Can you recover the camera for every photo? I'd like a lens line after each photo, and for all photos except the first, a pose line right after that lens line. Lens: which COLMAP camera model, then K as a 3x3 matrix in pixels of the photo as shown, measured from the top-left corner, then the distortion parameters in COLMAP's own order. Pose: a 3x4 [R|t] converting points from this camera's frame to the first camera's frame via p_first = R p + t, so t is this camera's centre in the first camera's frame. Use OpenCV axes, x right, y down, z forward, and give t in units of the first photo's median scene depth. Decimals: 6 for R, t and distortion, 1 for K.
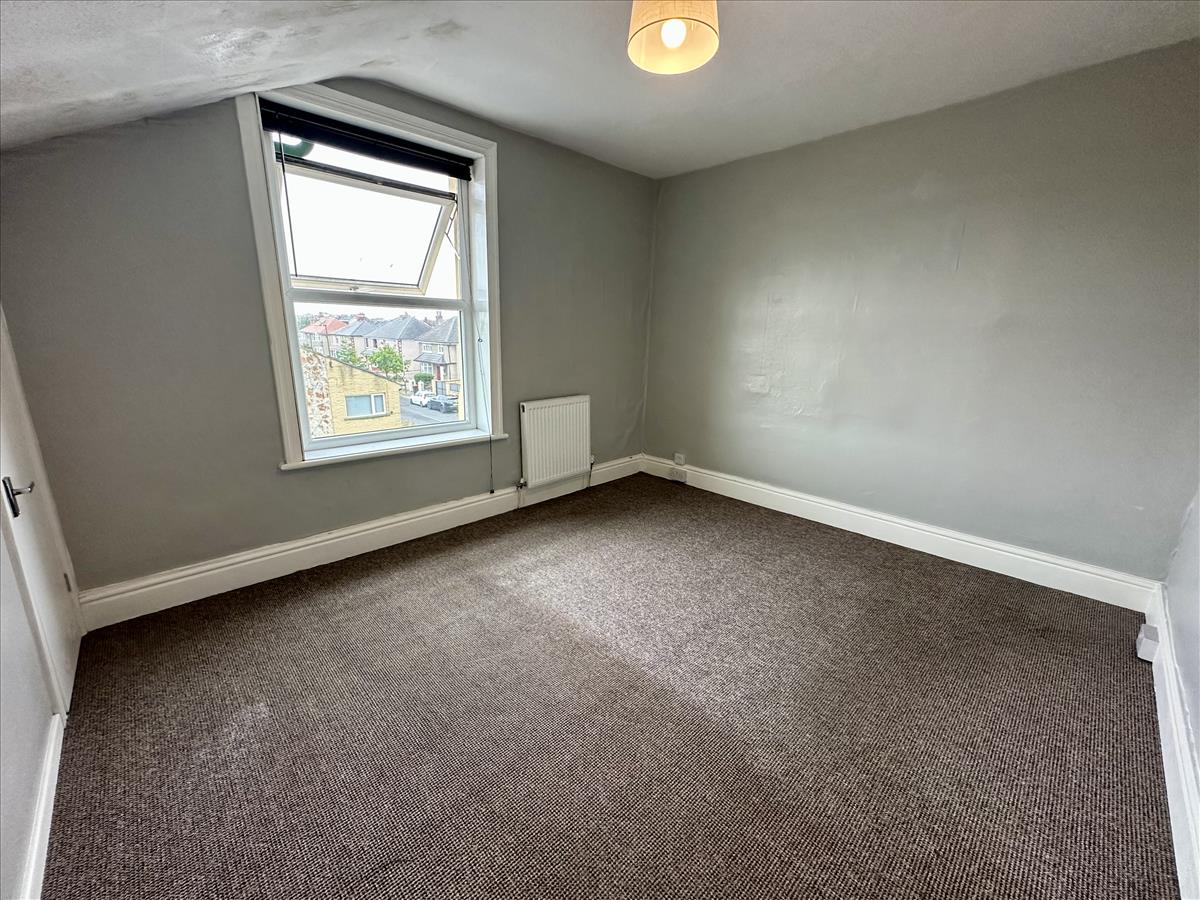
lens RADIAL K [[480.3, 0, 600.6], [0, 480.3, 449.0], [0, 0, 1]] dist [0.000584, 0.000032]
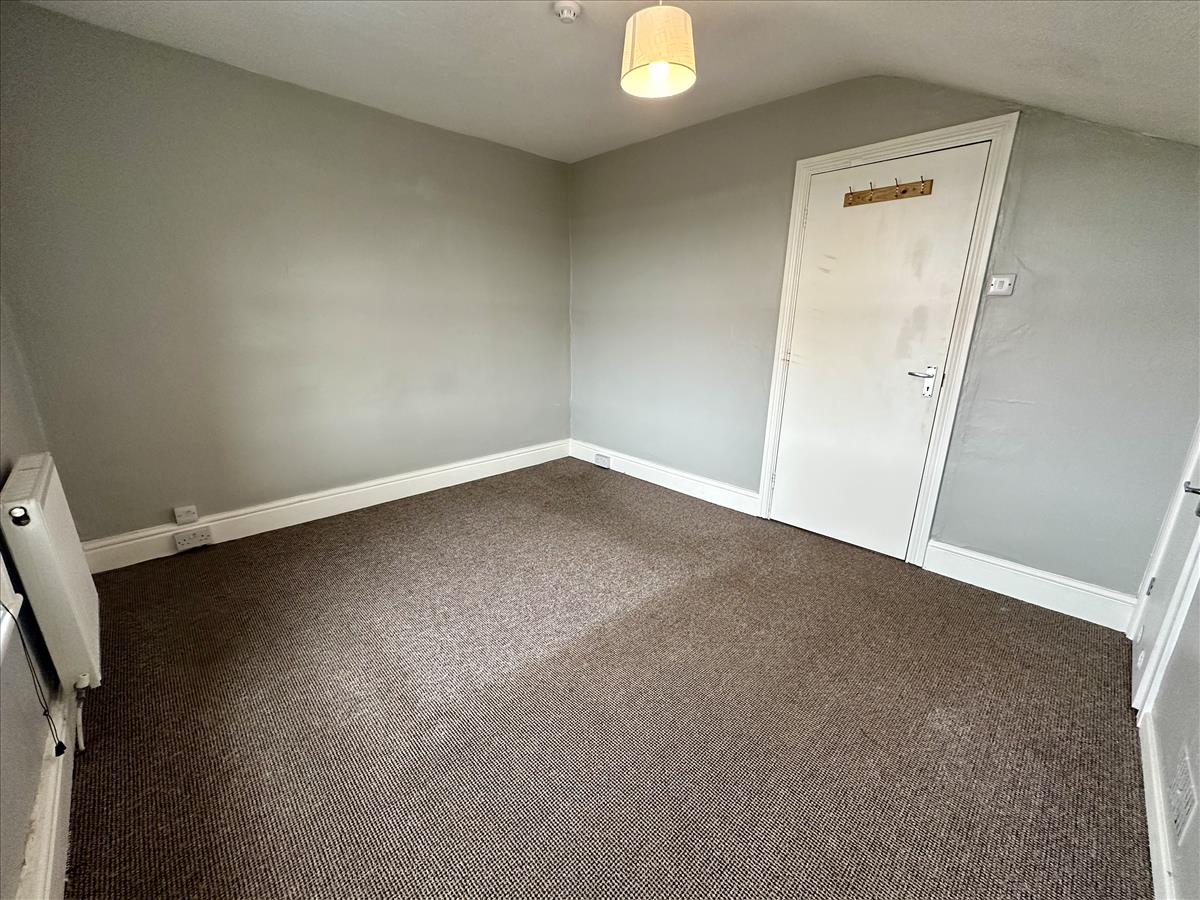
lens RADIAL K [[480.3, 0, 600.6], [0, 480.3, 449.0], [0, 0, 1]] dist [0.000584, 0.000032]
pose [[-0.005949, -0.280382, 0.959870, -0.455903], [0.225953, 0.934685, 0.274425, -0.118862], [-0.974120, 0.218519, 0.057793, 0.456594]]
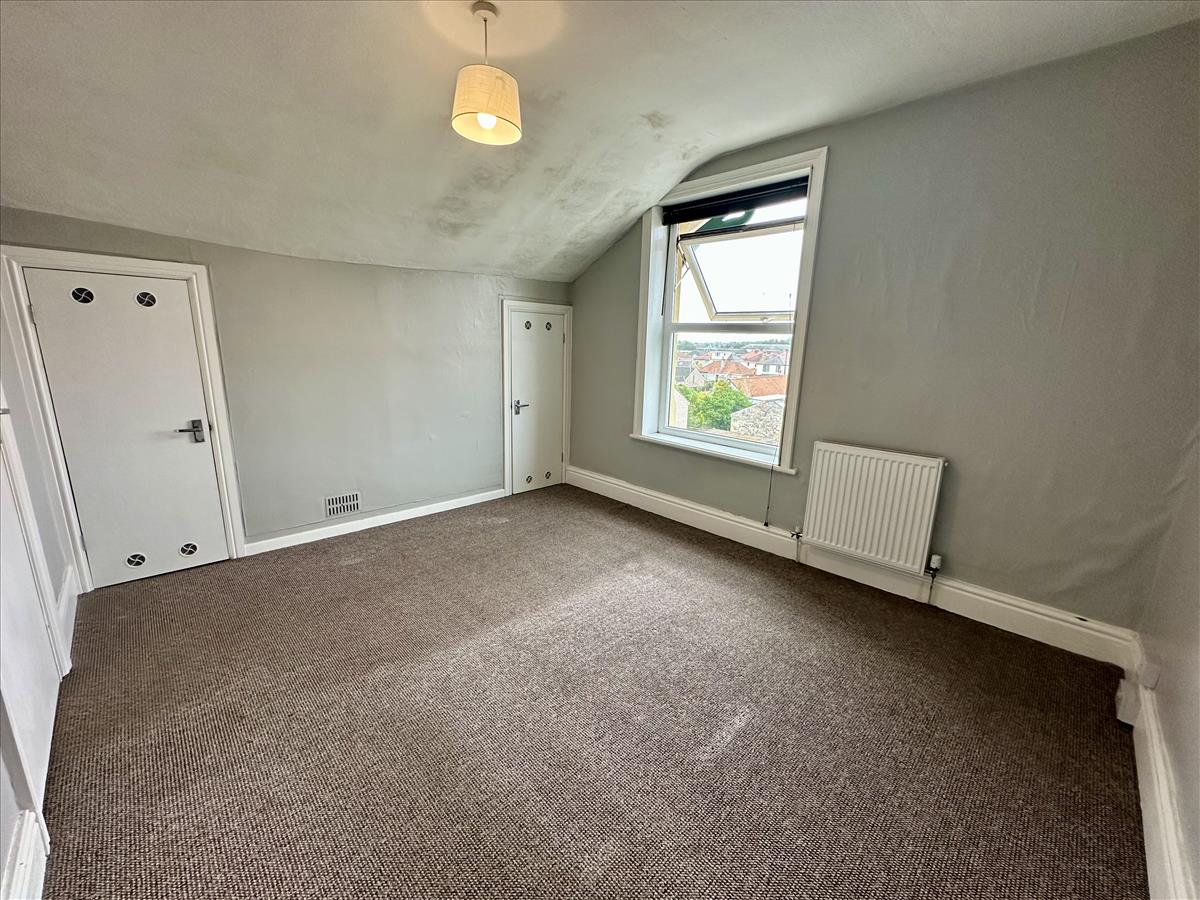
lens RADIAL K [[478.5, 0, 596.4], [0, 478.5, 449.9], [0, 0, 1]] dist [-0.002438, 0.000301]
pose [[-0.000054, 0.192764, -0.981245, 0.578293], [-0.270988, 0.944527, 0.185565, -0.115155], [0.962583, 0.265916, 0.052186, 0.522258]]
